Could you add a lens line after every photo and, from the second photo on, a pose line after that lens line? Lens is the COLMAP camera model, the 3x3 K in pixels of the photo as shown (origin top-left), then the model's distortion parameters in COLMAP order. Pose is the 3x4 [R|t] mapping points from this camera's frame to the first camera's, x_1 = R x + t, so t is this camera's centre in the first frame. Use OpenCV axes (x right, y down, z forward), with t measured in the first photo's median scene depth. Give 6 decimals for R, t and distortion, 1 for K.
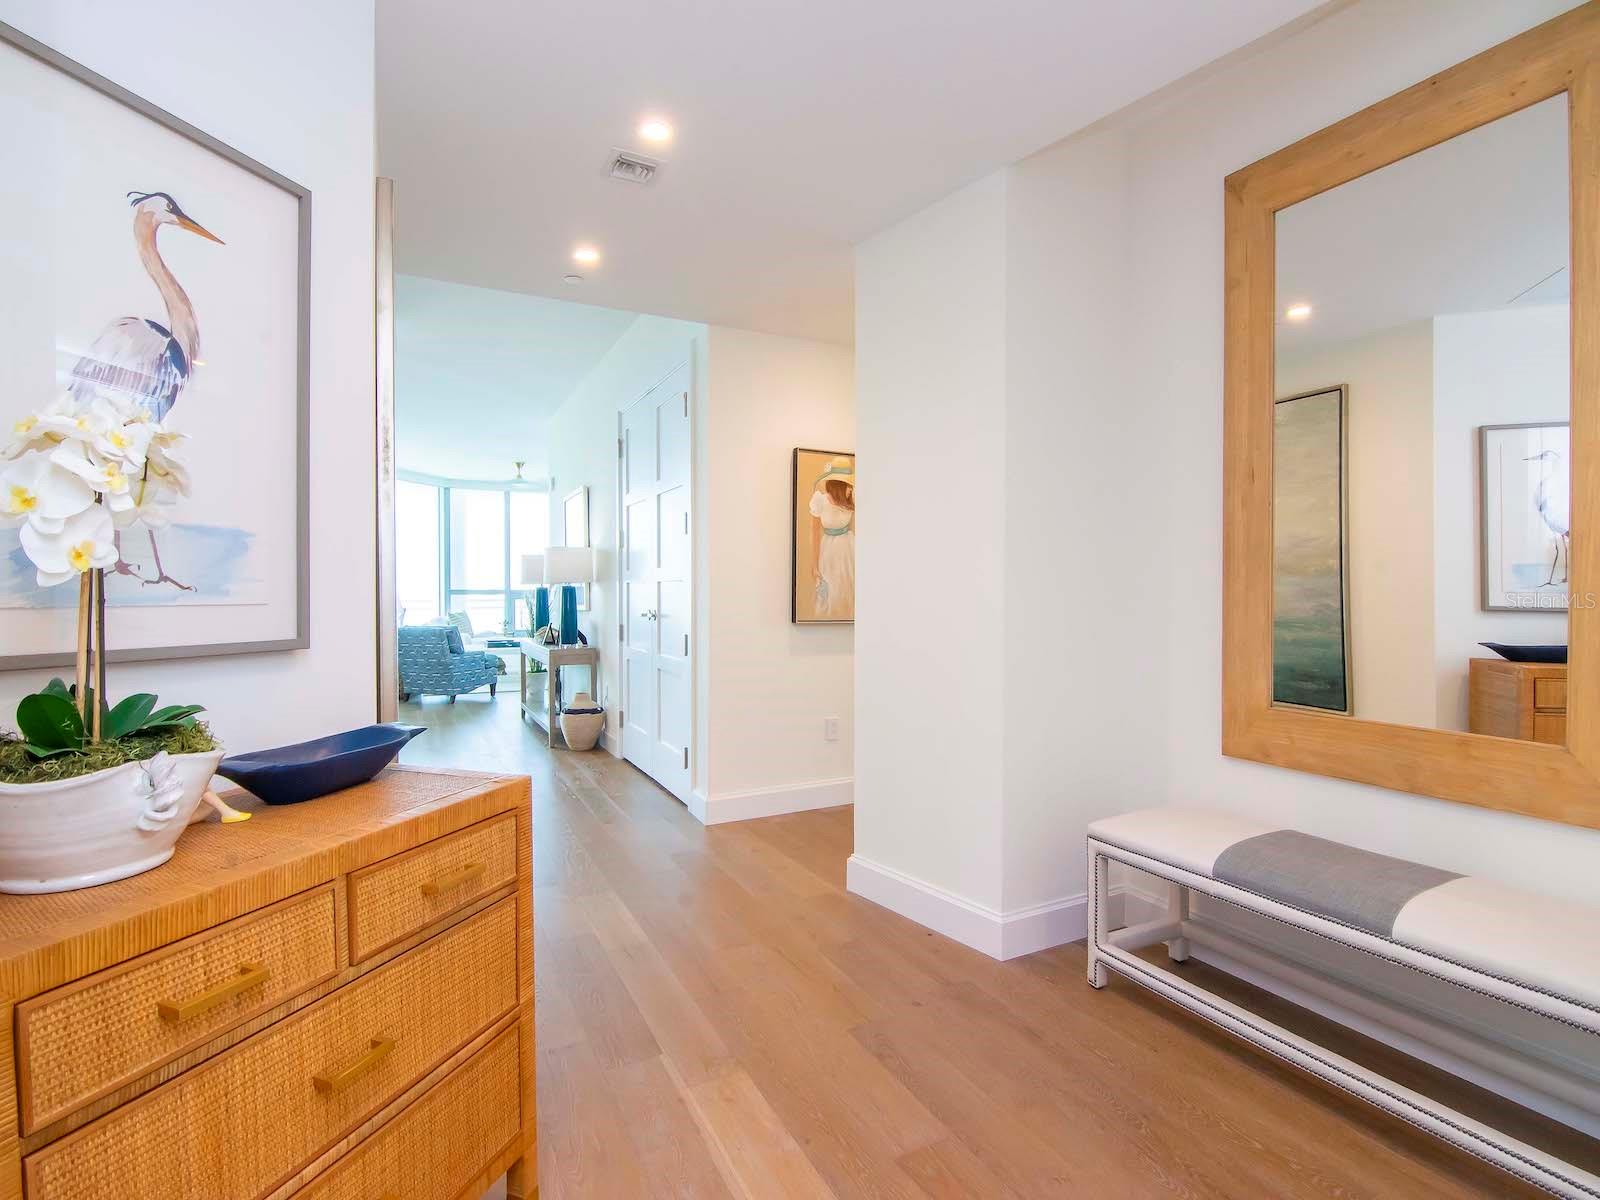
lens RADIAL K [[783.9, 0, 800.1], [0, 783.9, 598.5], [0, 0, 1]] dist [-0.012544, -0.006494]
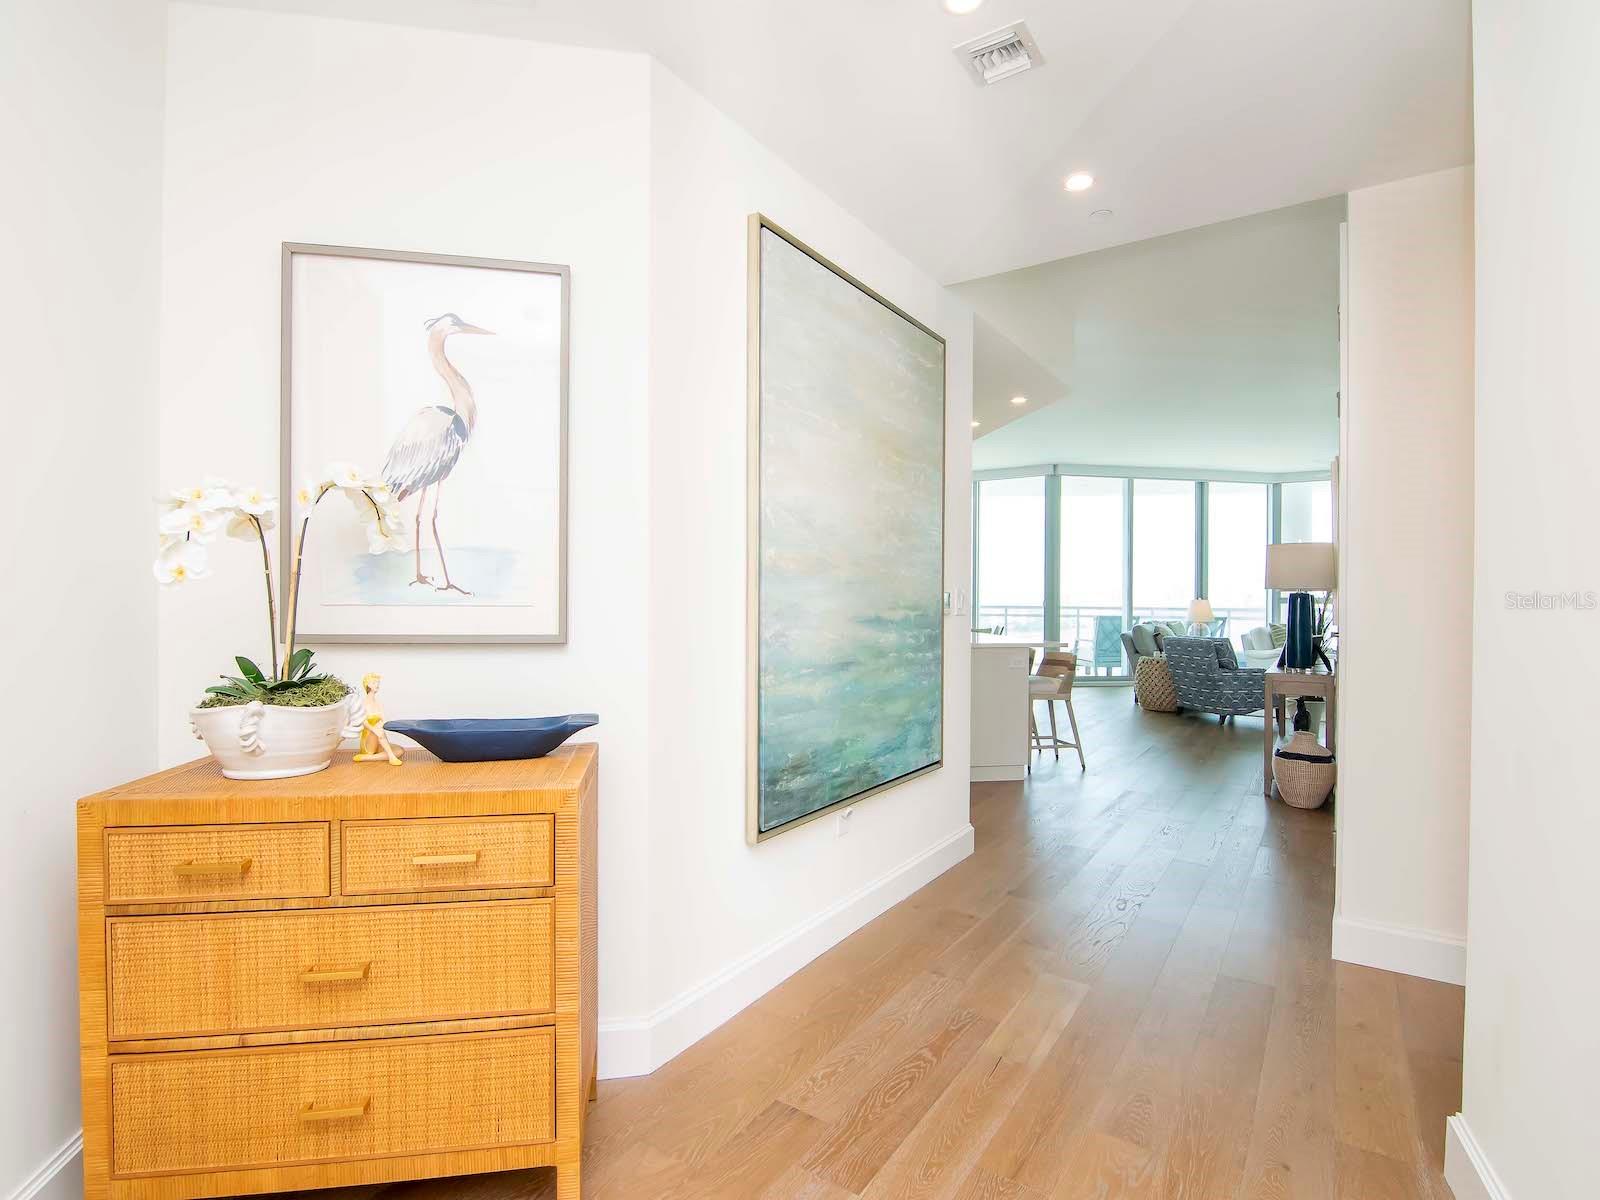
lens RADIAL K [[783.9, 0, 801.2], [0, 783.9, 602.6], [0, 0, 1]] dist [-0.012544, -0.006494]
pose [[0.462673, 0.008687, -0.886487, 0.738392], [-0.013625, 0.999904, 0.002688, -0.008989], [0.886425, 0.010835, 0.462746, 0.909020]]
